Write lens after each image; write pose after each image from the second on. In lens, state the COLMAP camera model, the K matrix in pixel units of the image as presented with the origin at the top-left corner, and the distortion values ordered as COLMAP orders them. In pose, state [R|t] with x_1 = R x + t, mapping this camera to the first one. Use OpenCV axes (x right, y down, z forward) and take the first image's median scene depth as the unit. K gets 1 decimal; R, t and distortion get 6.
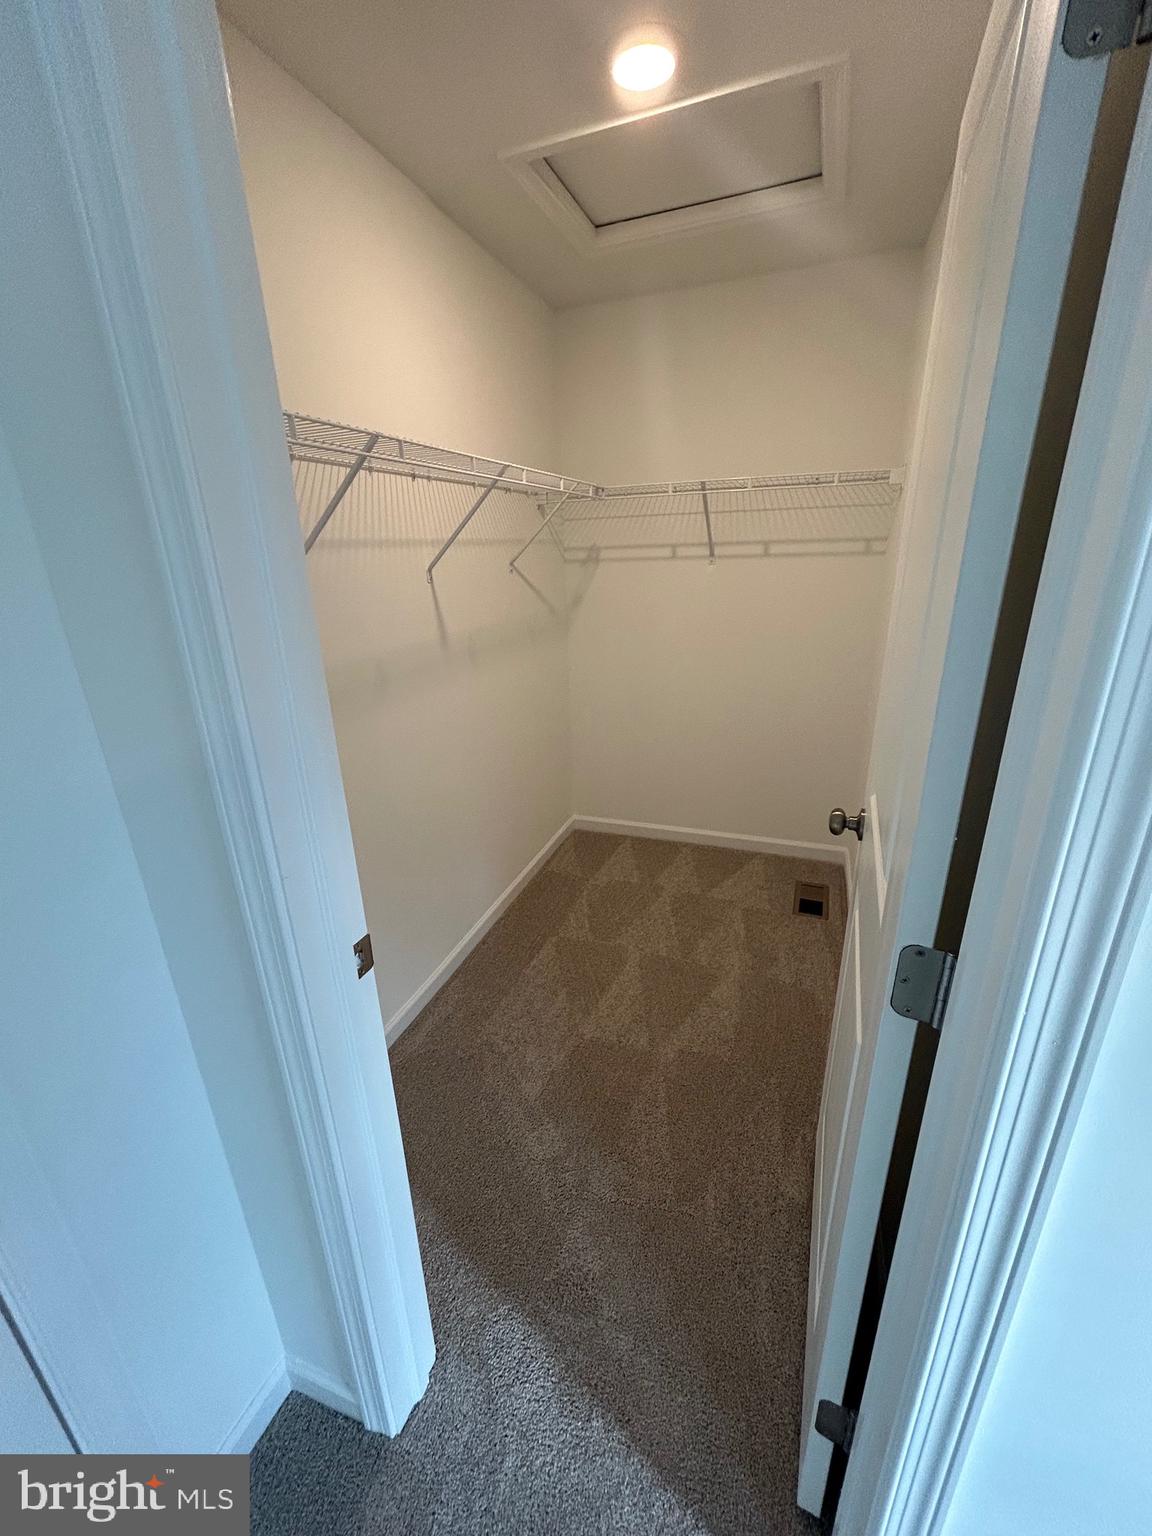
lens RADIAL K [[614.1, 0, 576.0], [0, 614.1, 768.0], [0, 0, 1]] dist [0.000398, -0.000028]
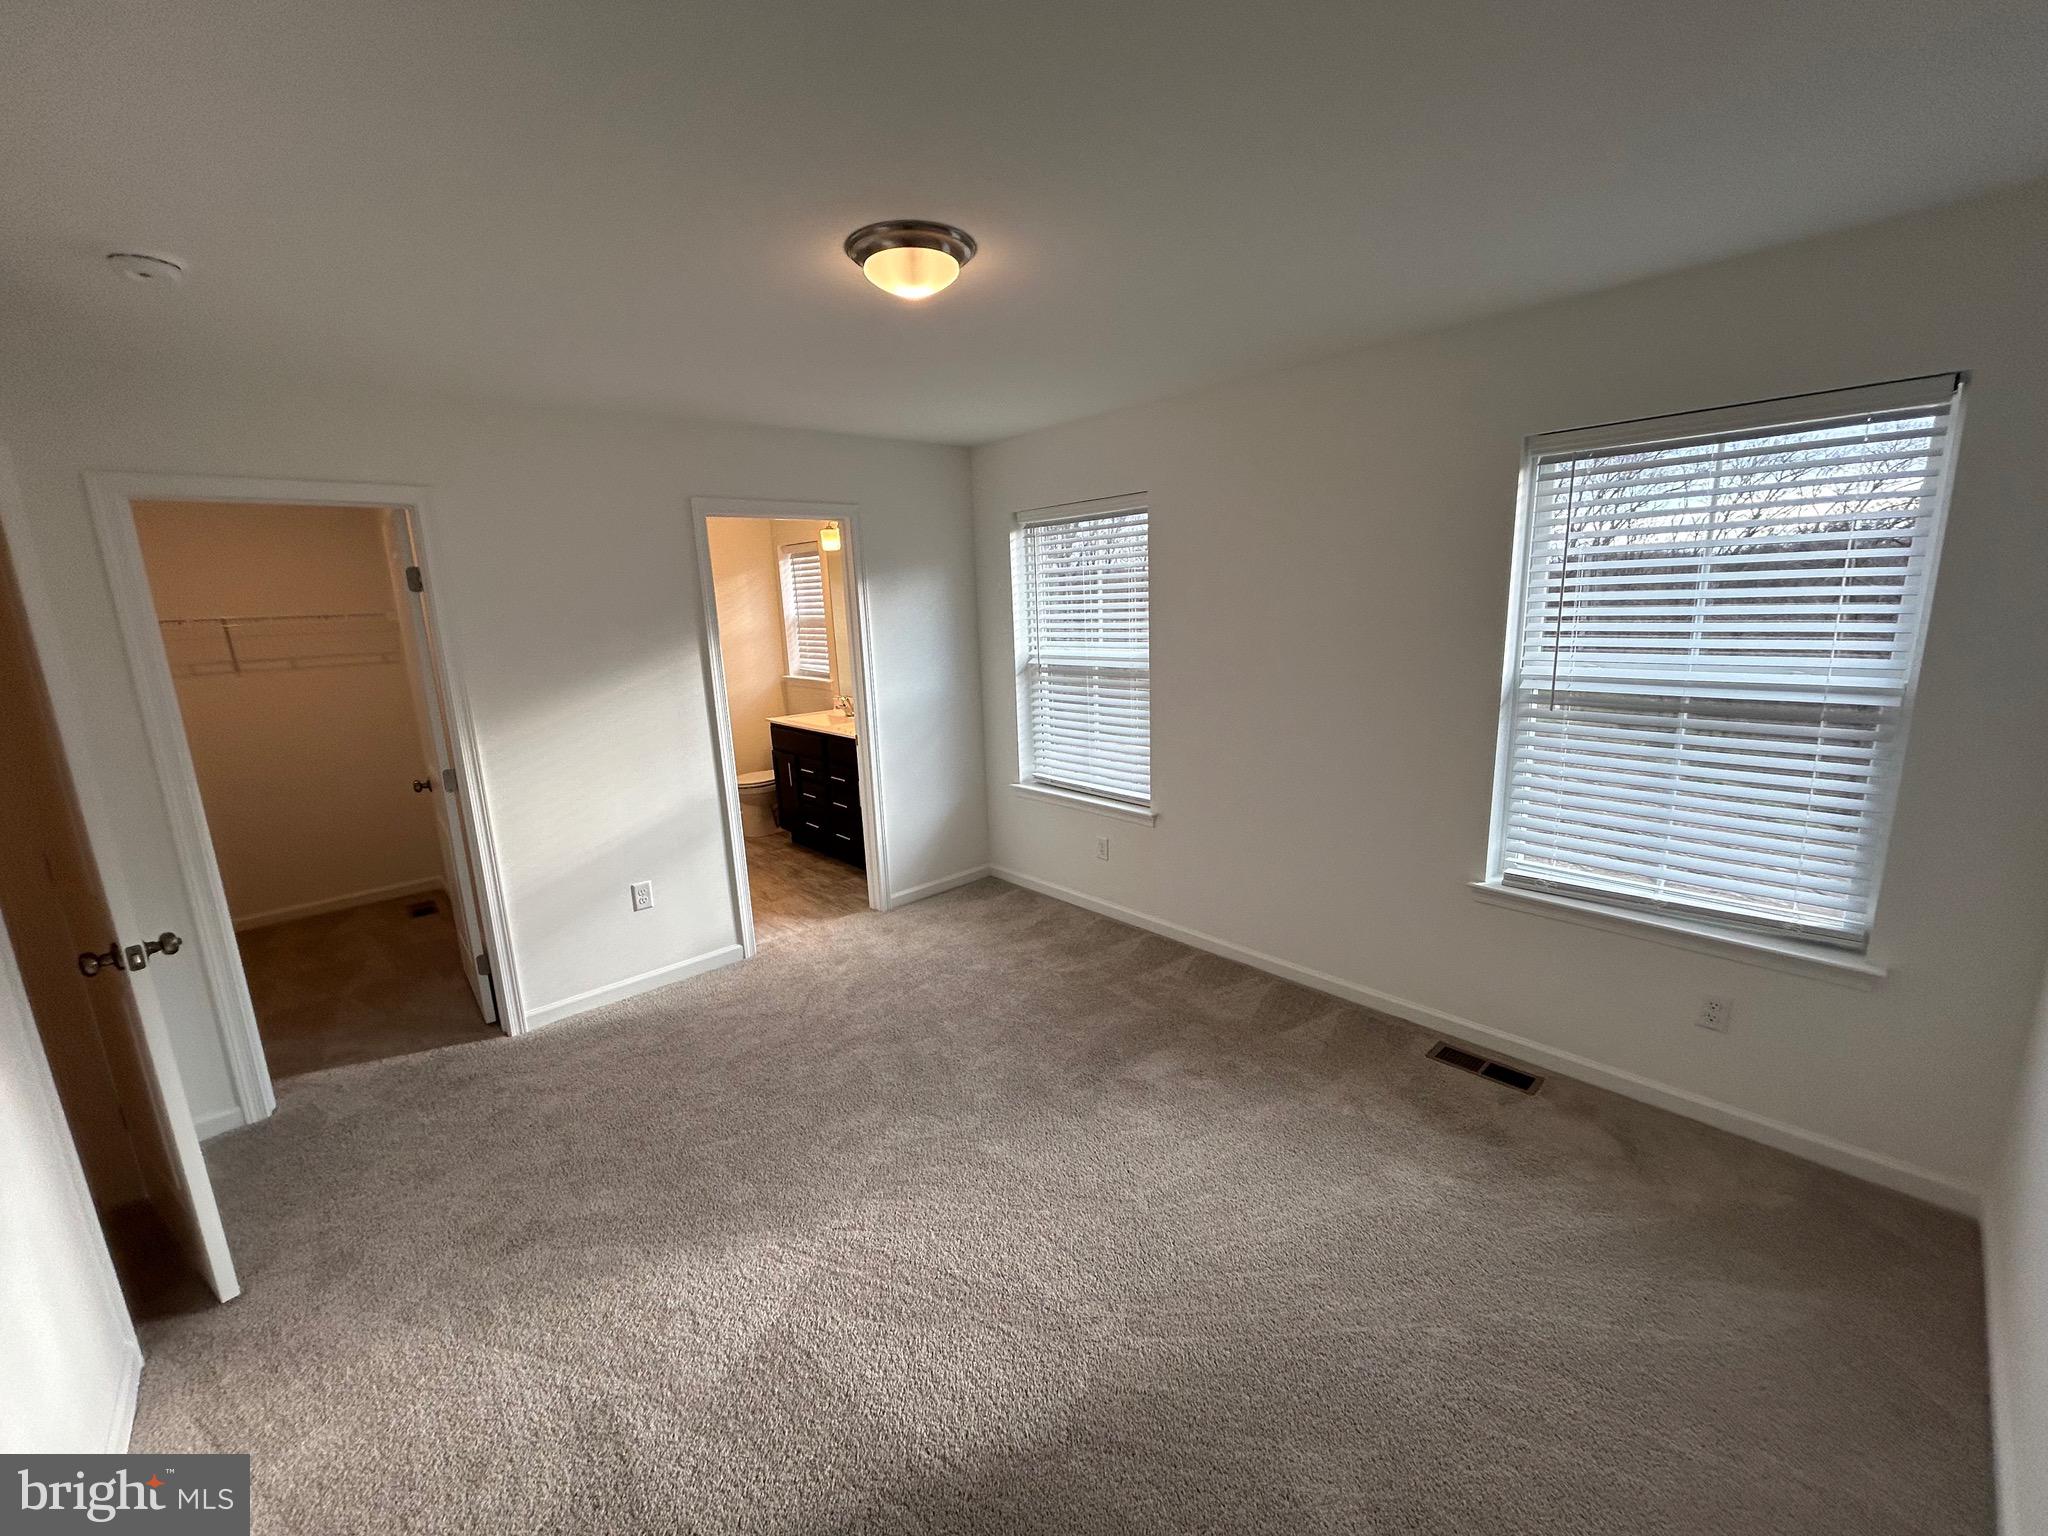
lens RADIAL K [[818.8, 0, 1024.0], [0, 818.8, 768.0], [0, 0, 1]] dist [0.000398, -0.000028]
pose [[0.452872, -0.169706, 0.875275, -0.548462], [0.319479, 0.947415, 0.018394, 0.317628], [-0.832370, 0.271302, 0.483276, -1.072414]]
